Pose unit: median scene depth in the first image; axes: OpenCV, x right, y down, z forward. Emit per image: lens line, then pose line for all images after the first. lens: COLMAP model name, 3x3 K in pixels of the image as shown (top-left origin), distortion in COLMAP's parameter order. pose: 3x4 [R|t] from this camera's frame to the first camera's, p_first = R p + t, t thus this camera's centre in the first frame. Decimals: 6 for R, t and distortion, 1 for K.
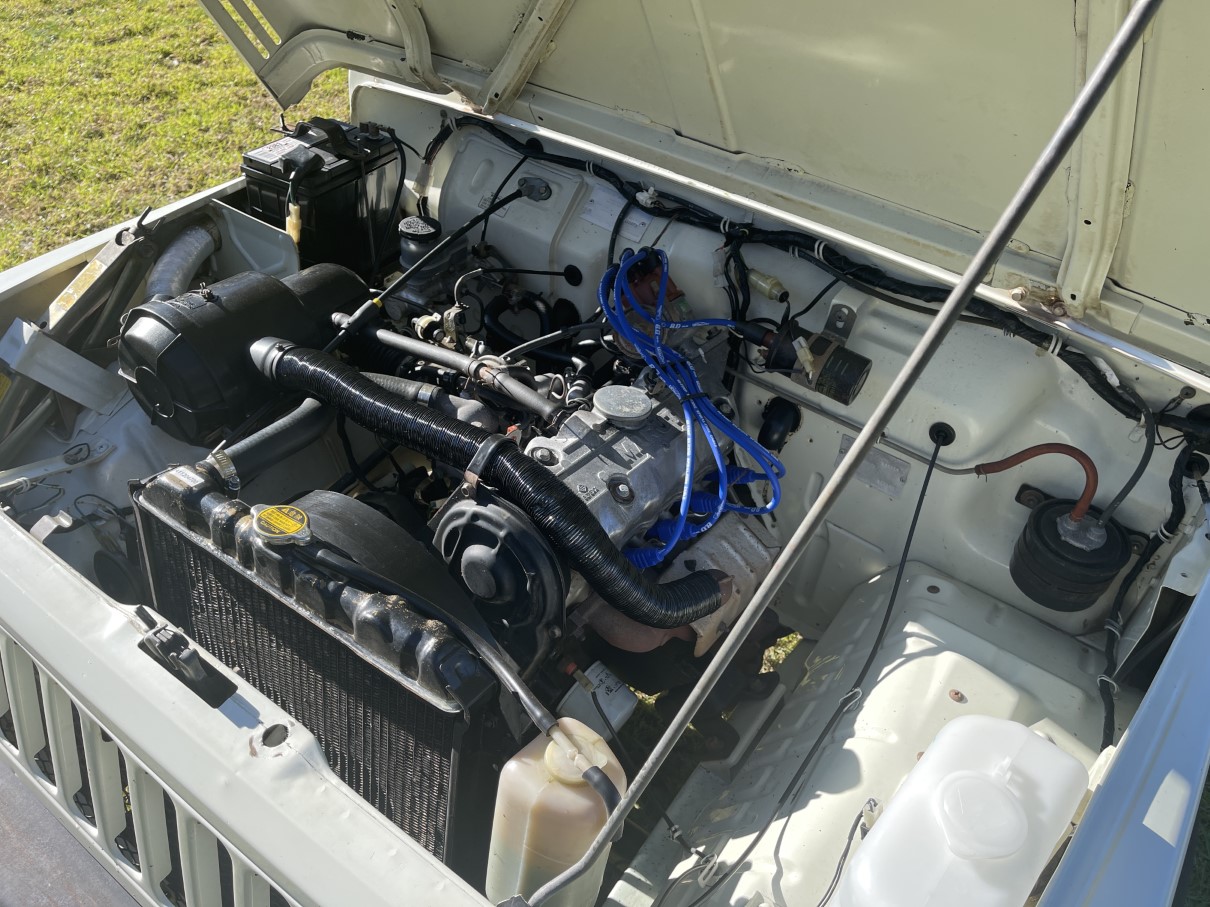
lens RADIAL K [[889.3, 0, 599.5], [0, 889.3, 486.0], [0, 0, 1]] dist [0.069661, -0.101183]
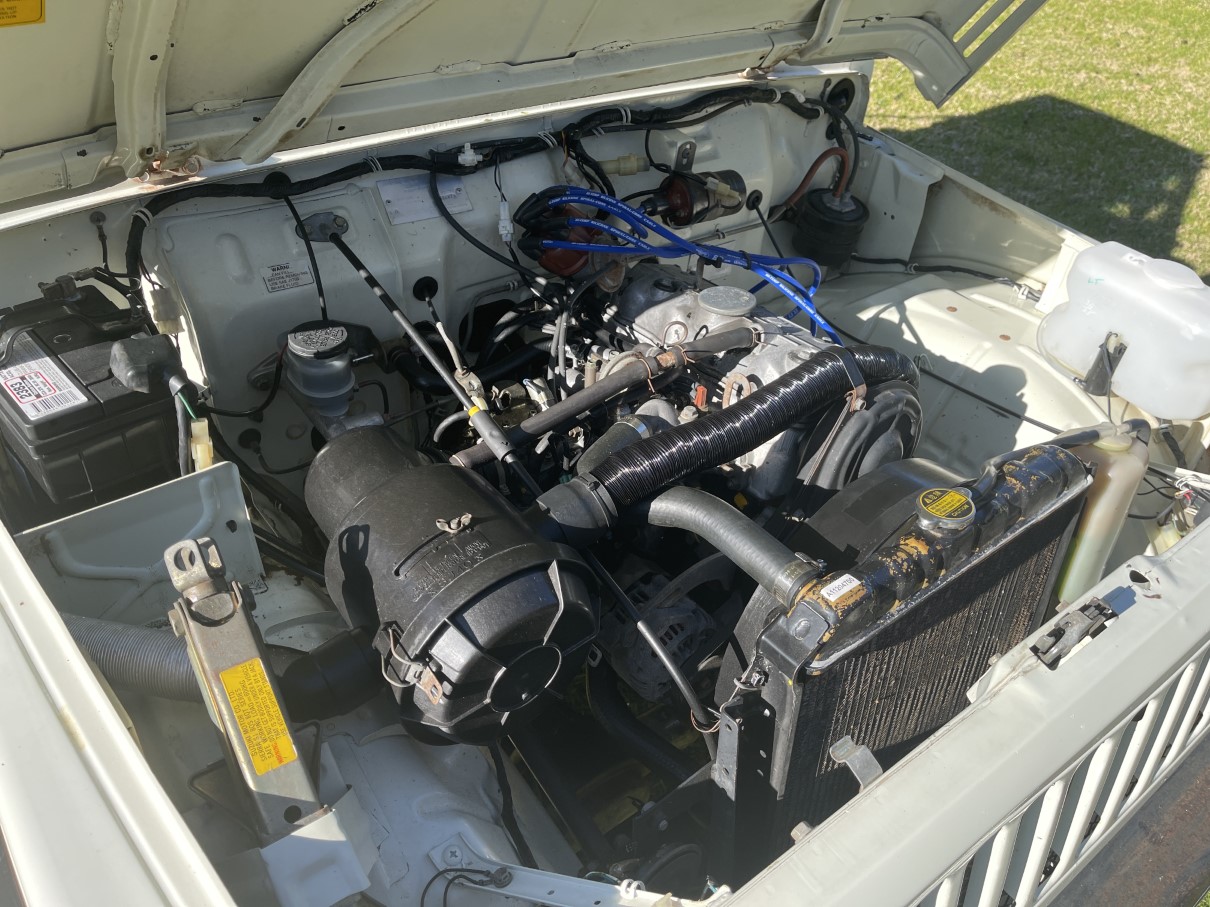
lens RADIAL K [[889.3, 0, 599.5], [0, 889.3, 486.0], [0, 0, 1]] dist [0.069661, -0.101183]
pose [[0.307036, -0.666941, 0.678910, -0.804816], [0.597295, 0.690418, 0.408120, -0.423889], [-0.740924, 0.280202, 0.610343, 0.506578]]
